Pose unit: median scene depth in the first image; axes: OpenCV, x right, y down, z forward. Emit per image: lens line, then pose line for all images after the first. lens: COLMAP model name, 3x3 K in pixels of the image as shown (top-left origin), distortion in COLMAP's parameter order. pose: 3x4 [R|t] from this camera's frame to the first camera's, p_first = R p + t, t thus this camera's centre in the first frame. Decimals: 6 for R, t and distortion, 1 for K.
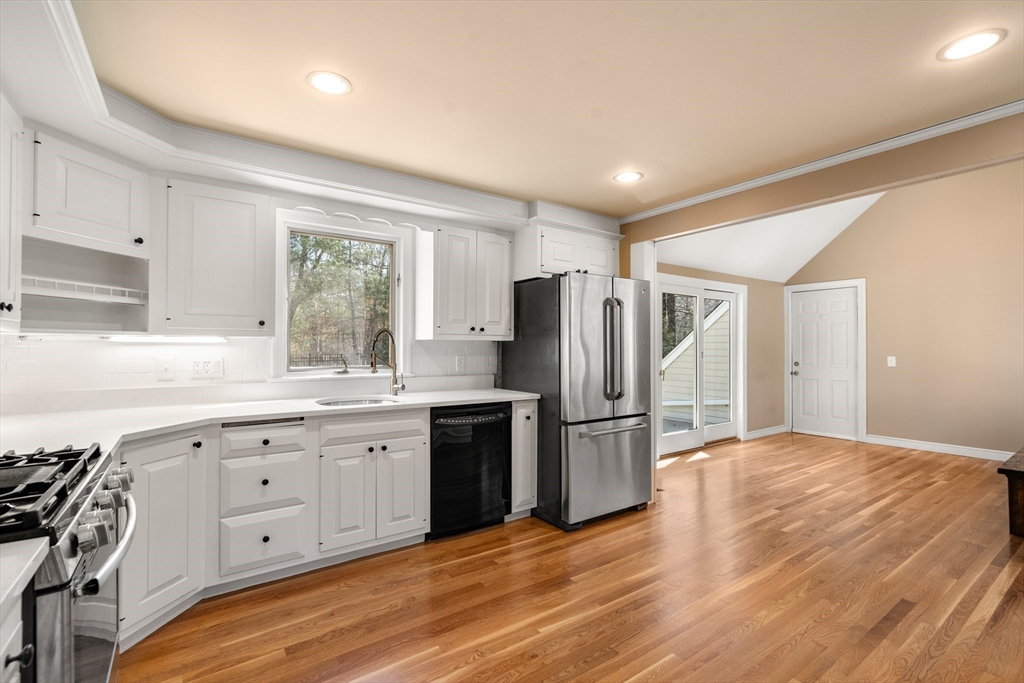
lens RADIAL K [[460.1, 0, 509.1], [0, 460.1, 342.7], [0, 0, 1]] dist [-0.002037, 0.000407]
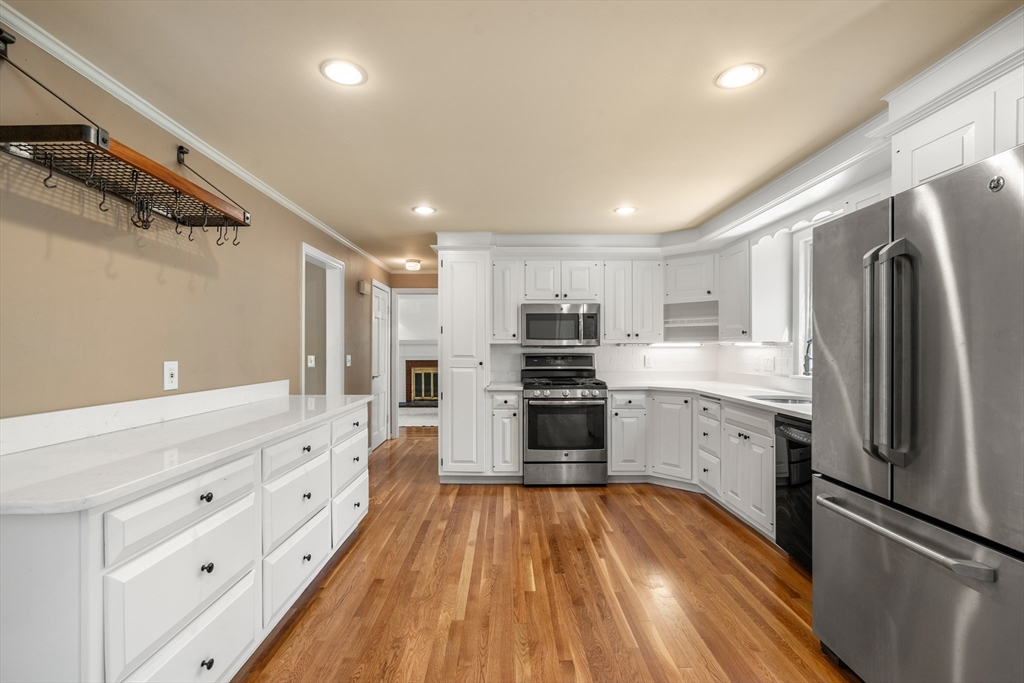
lens RADIAL K [[471.6, 0, 511.3], [0, 471.6, 347.1], [0, 0, 1]] dist [-0.000427, 0.000494]
pose [[-0.562240, -0.003123, -0.826968, 0.738448], [0.008339, 0.999921, -0.009446, 0.007552], [0.826932, -0.012207, -0.562169, 0.846064]]
